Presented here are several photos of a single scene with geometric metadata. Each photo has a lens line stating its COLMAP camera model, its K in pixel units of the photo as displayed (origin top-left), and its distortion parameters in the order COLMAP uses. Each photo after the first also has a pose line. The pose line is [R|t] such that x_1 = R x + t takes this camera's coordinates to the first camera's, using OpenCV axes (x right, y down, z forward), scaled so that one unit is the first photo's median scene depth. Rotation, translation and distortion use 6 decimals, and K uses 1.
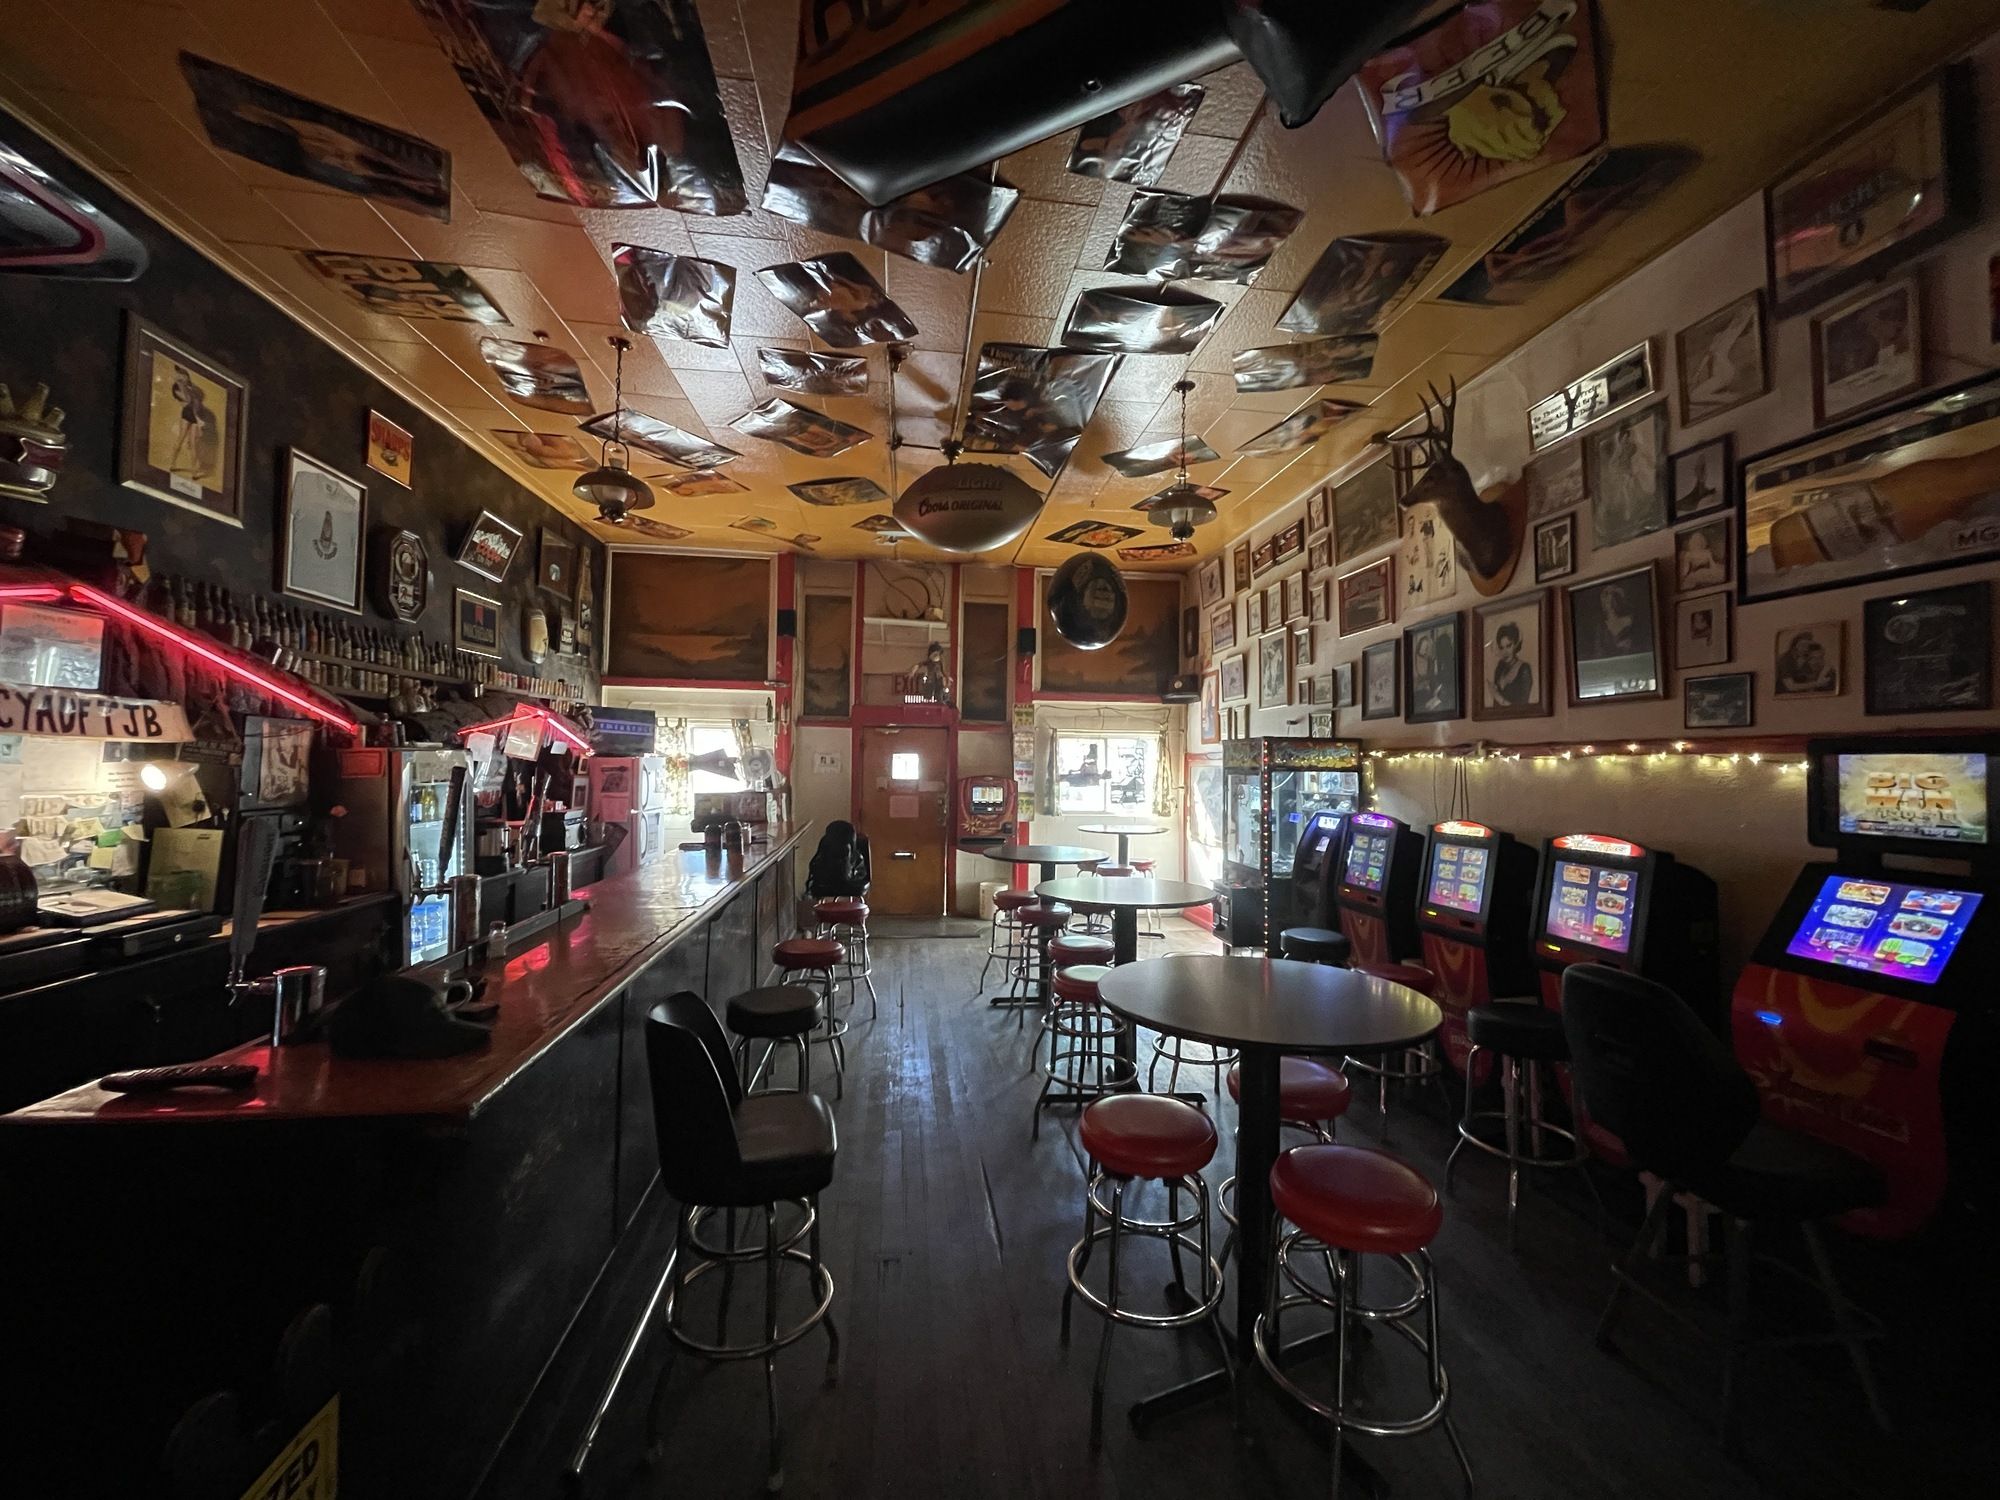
lens RADIAL K [[797.7, 0, 1009.7], [0, 797.7, 745.8], [0, 0, 1]] dist [0.001462, 0.000045]
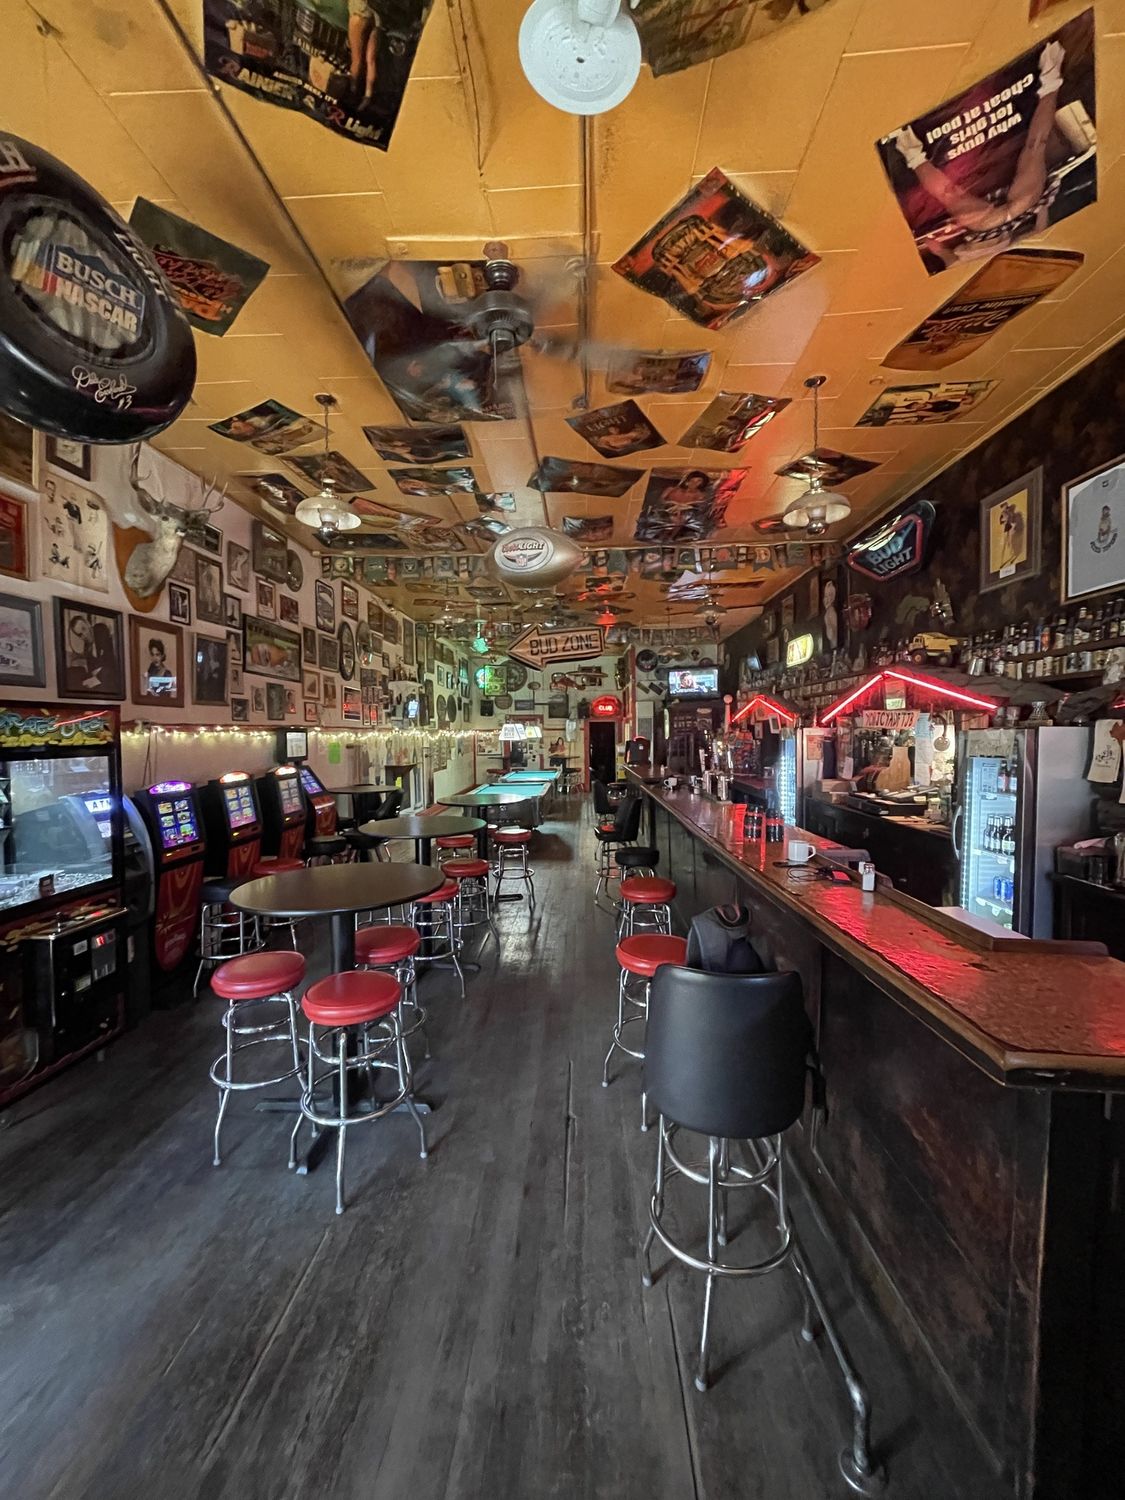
lens RADIAL K [[598.3, 0, 561.2], [0, 598.3, 755.4], [0, 0, 1]] dist [0.001462, 0.000045]
pose [[-0.985356, -0.009223, 0.170260, -0.297827], [-0.005964, 0.999789, 0.019644, 0.032490], [-0.170405, 0.018341, -0.985203, 2.104303]]
